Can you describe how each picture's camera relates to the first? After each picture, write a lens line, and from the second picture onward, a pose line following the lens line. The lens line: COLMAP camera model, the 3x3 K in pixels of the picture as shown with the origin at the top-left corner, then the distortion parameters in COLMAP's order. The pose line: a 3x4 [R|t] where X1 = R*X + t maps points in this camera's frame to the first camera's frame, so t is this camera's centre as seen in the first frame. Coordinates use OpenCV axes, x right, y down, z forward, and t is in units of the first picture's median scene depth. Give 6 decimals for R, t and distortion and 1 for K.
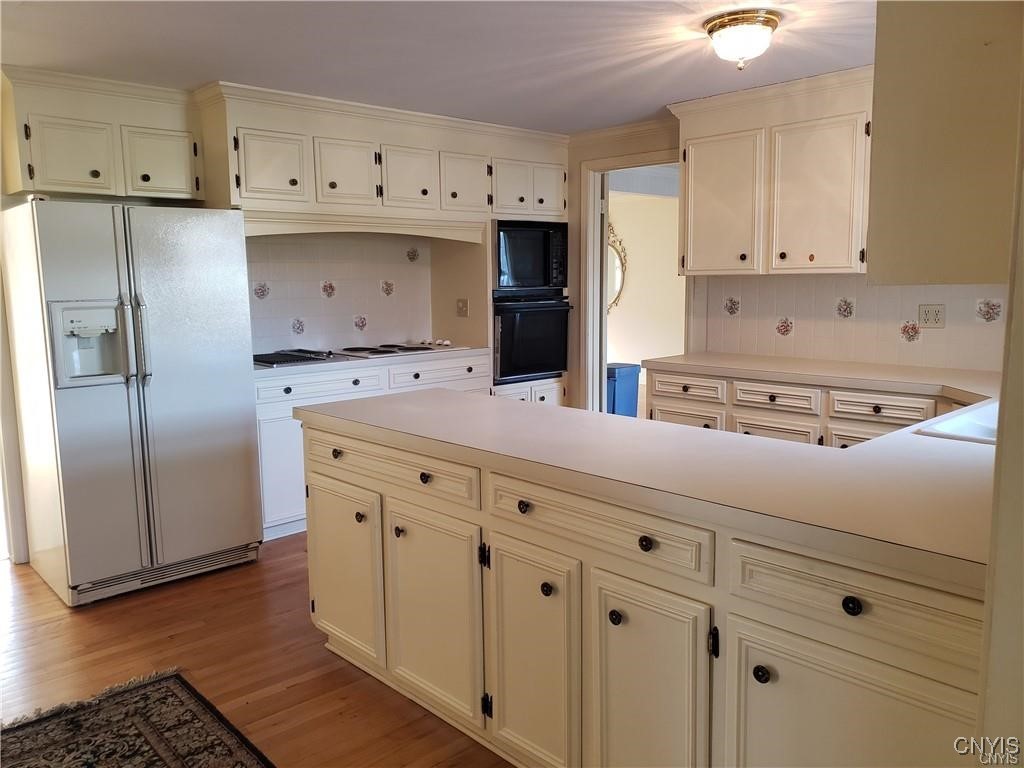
lens RADIAL K [[794.6, 0, 512.0], [0, 794.6, 384.0], [0, 0, 1]] dist [0.022418, -0.008867]
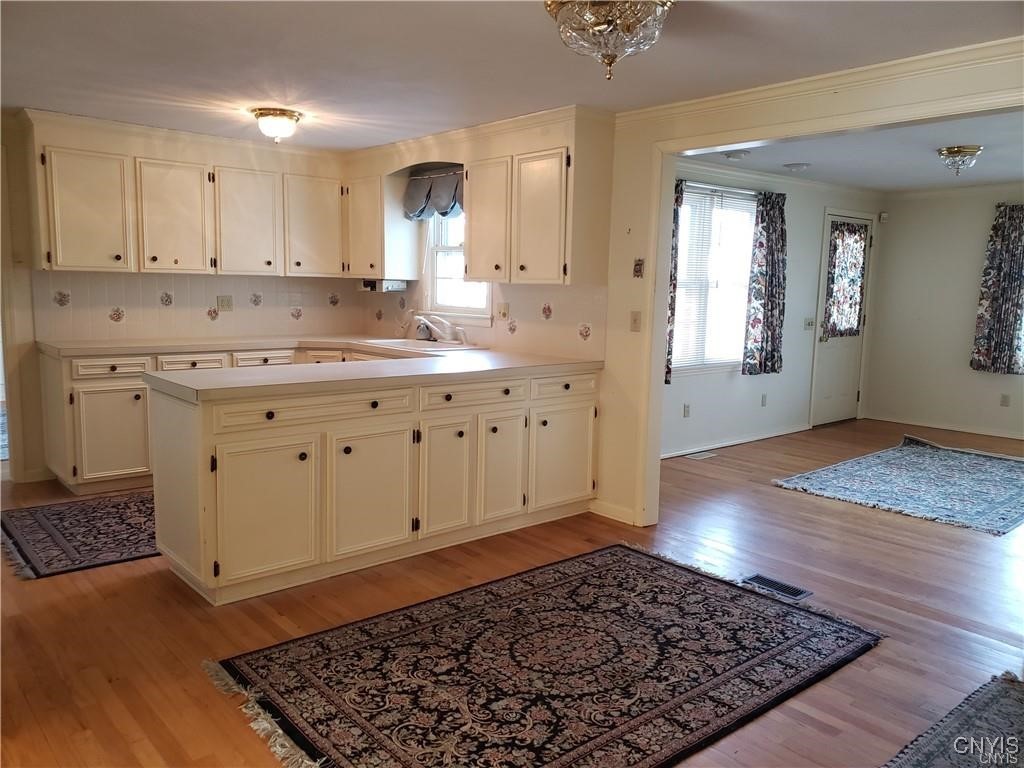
lens RADIAL K [[794.6, 0, 512.0], [0, 794.6, 384.0], [0, 0, 1]] dist [0.022418, -0.008867]
pose [[0.009595, -0.113153, 0.993531, -1.003453], [0.108681, 0.987809, 0.111451, -0.041144], [-0.994030, 0.106909, 0.021776, 0.418186]]
